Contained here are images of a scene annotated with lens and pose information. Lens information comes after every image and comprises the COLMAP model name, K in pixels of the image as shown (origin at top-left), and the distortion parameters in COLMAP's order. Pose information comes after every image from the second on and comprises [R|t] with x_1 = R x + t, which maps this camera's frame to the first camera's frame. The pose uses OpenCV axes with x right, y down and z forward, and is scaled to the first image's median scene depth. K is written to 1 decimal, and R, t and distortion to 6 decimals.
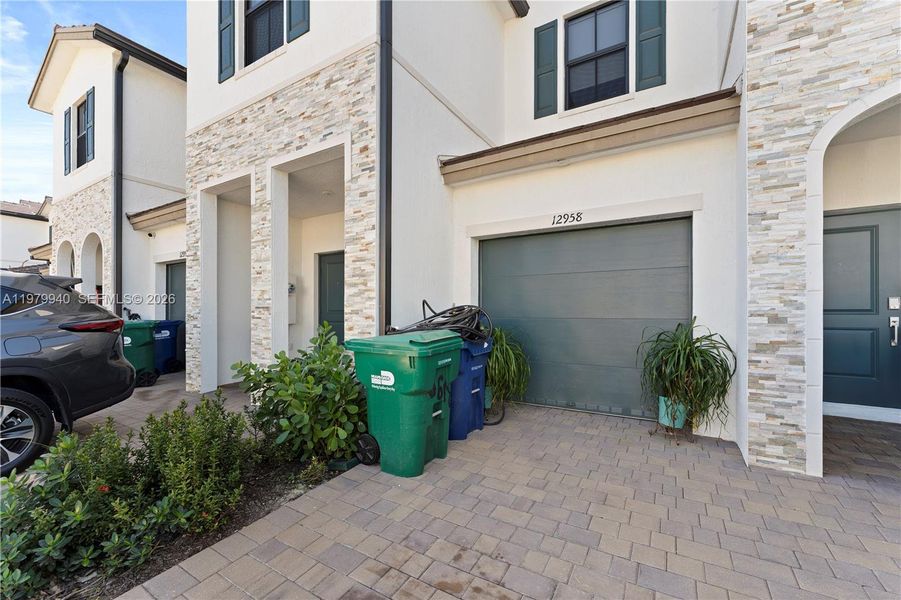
lens RADIAL K [[376.7, 0, 450.5], [0, 376.7, 300.0], [0, 0, 1]] dist [0.001312, 0.000053]
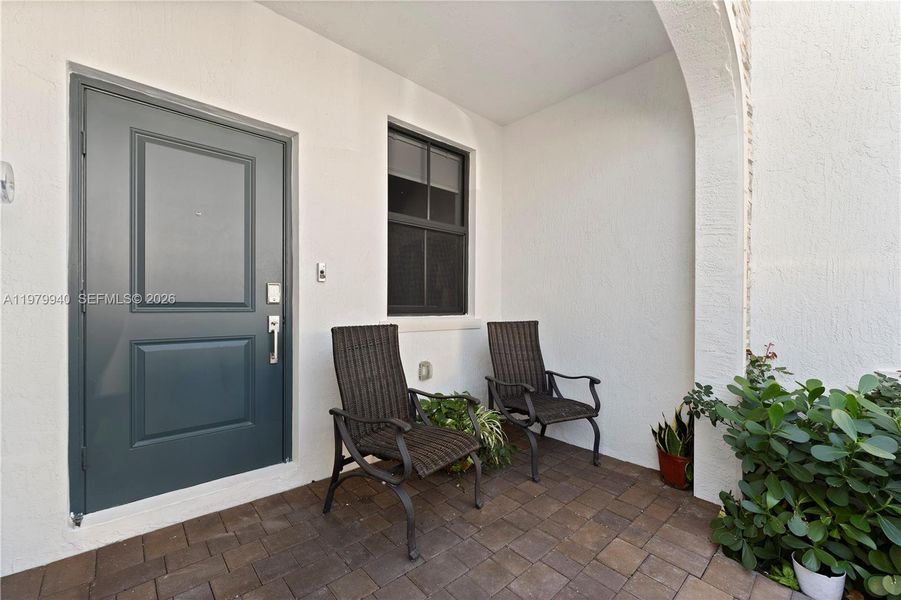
lens RADIAL K [[376.7, 0, 450.5], [0, 376.7, 300.0], [0, 0, 1]] dist [0.001312, 0.000053]
pose [[0.240594, -0.003748, 0.970619, 0.649791], [-0.005501, 0.999971, 0.005225, 0.014093], [-0.970610, -0.006596, 0.240567, 0.573539]]
